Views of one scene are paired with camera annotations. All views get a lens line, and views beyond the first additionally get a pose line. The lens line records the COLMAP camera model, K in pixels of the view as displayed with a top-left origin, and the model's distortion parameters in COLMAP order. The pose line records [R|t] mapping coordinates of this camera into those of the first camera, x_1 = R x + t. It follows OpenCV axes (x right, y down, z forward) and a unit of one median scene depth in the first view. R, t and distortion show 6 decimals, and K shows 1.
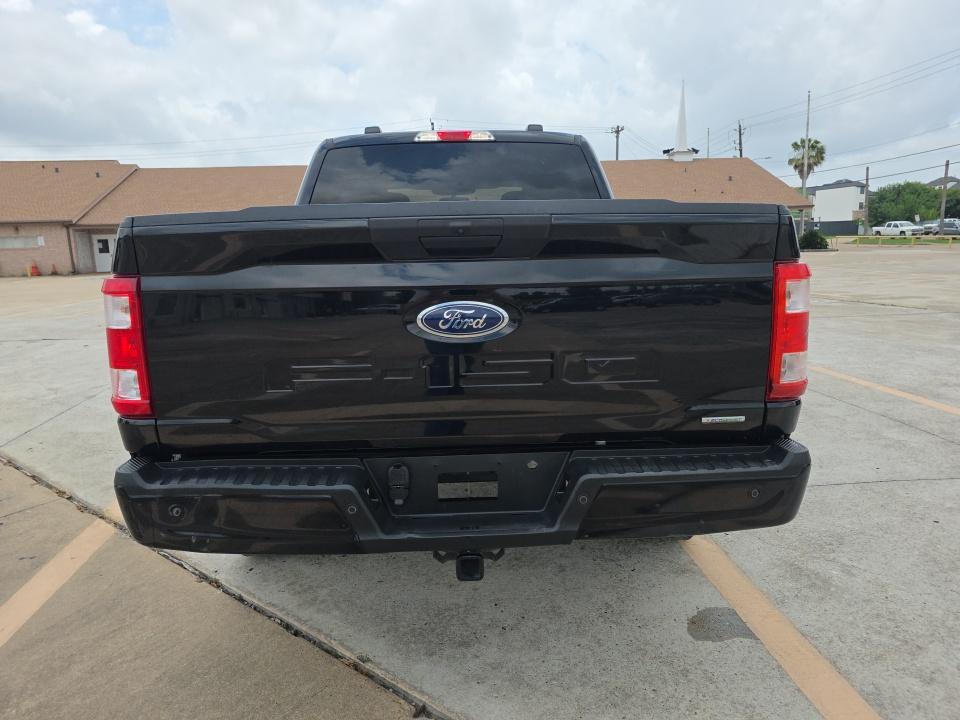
lens RADIAL K [[650.6, 0, 459.1], [0, 650.6, 360.7], [0, 0, 1]] dist [0.004448, 0.000889]
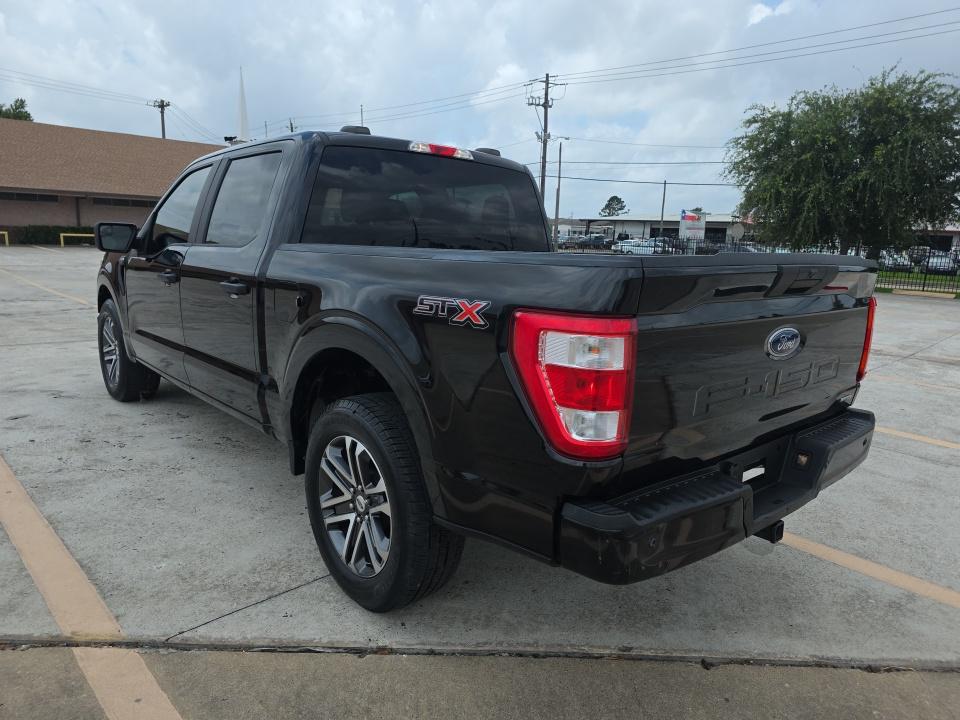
lens RADIAL K [[653.0, 0, 481.2], [0, 653.0, 370.9], [0, 0, 1]] dist [0.052752, -0.072016]
pose [[0.756736, -0.077781, 0.649077, -0.884771], [0.059712, 0.996970, 0.049854, -0.073841], [-0.650988, 0.001032, 0.759087, 0.265107]]
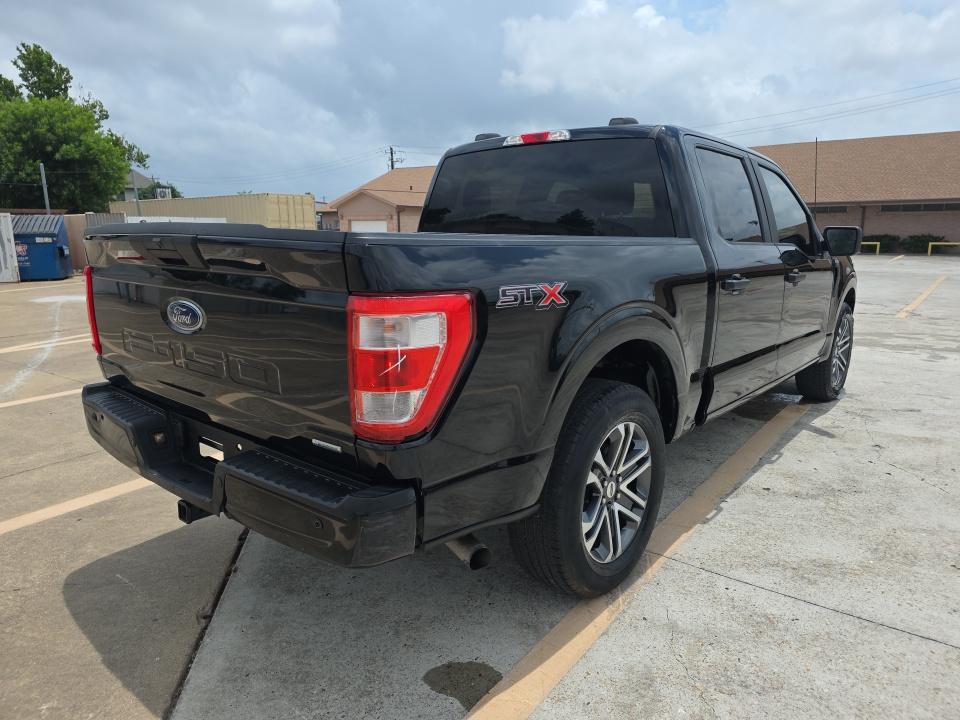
lens RADIAL K [[643.3, 0, 480.0], [0, 643.3, 360.0], [0, 0, 1]] dist [0.008070, 0.000524]
pose [[0.751889, 0.154759, -0.640869, 0.842837], [-0.136438, 0.987541, 0.078402, -0.104139], [0.645018, 0.028489, 0.763636, 0.280394]]
